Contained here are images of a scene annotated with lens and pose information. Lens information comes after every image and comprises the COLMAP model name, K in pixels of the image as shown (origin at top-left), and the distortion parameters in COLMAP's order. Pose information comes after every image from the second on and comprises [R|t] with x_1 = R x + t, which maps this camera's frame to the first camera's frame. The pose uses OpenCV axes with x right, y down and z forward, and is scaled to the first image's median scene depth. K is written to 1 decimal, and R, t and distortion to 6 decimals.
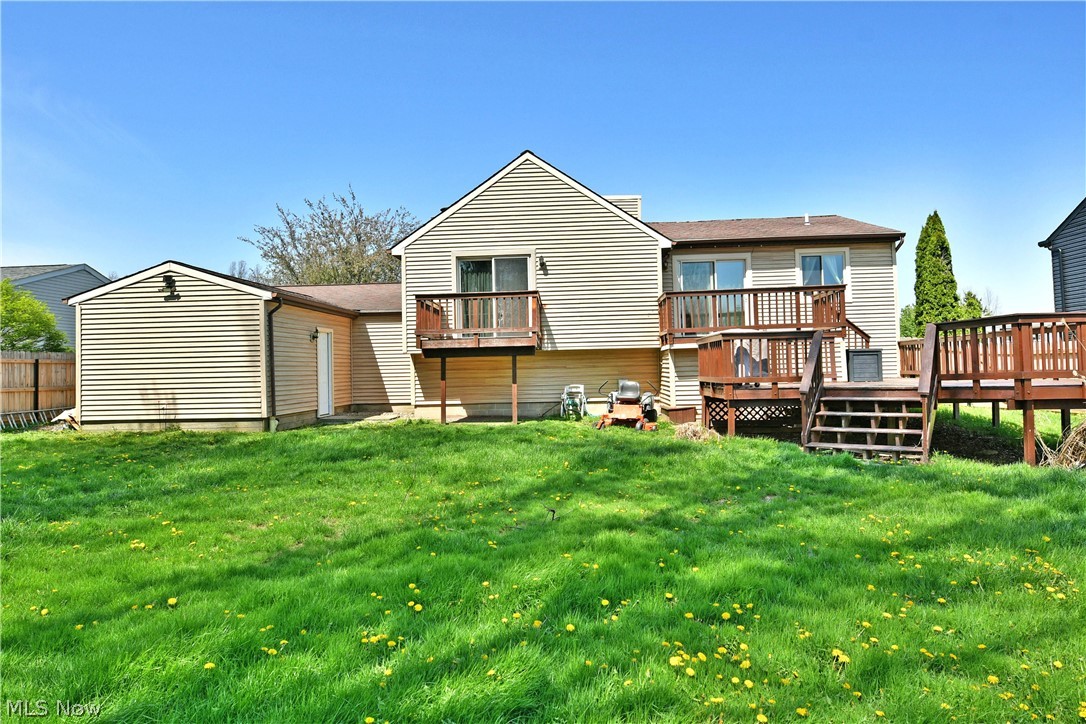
lens RADIAL K [[632.1, 0, 543.0], [0, 632.1, 362.0], [0, 0, 1]] dist [-0.005433, -0.000472]
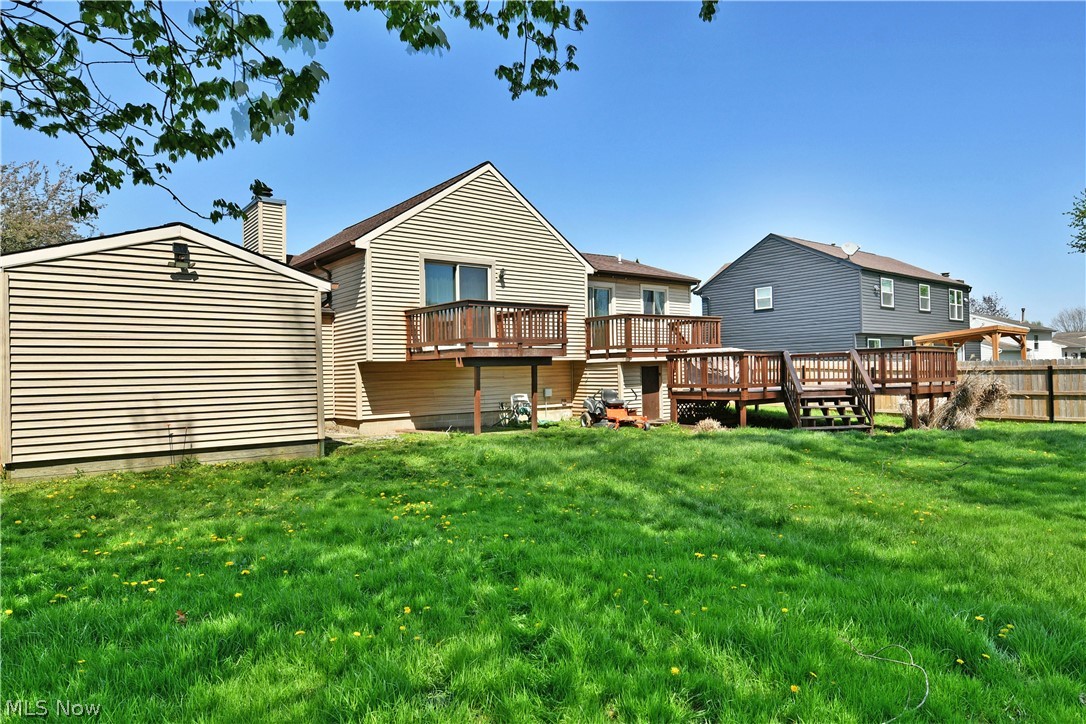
lens RADIAL K [[659.5, 0, 543.5], [0, 659.5, 380.1], [0, 0, 1]] dist [-0.001144, -0.000164]
pose [[0.740968, -0.001710, 0.671538, -0.676923], [-0.003500, 0.999973, 0.006409, 0.006191], [-0.671531, -0.007099, 0.740943, 0.163376]]
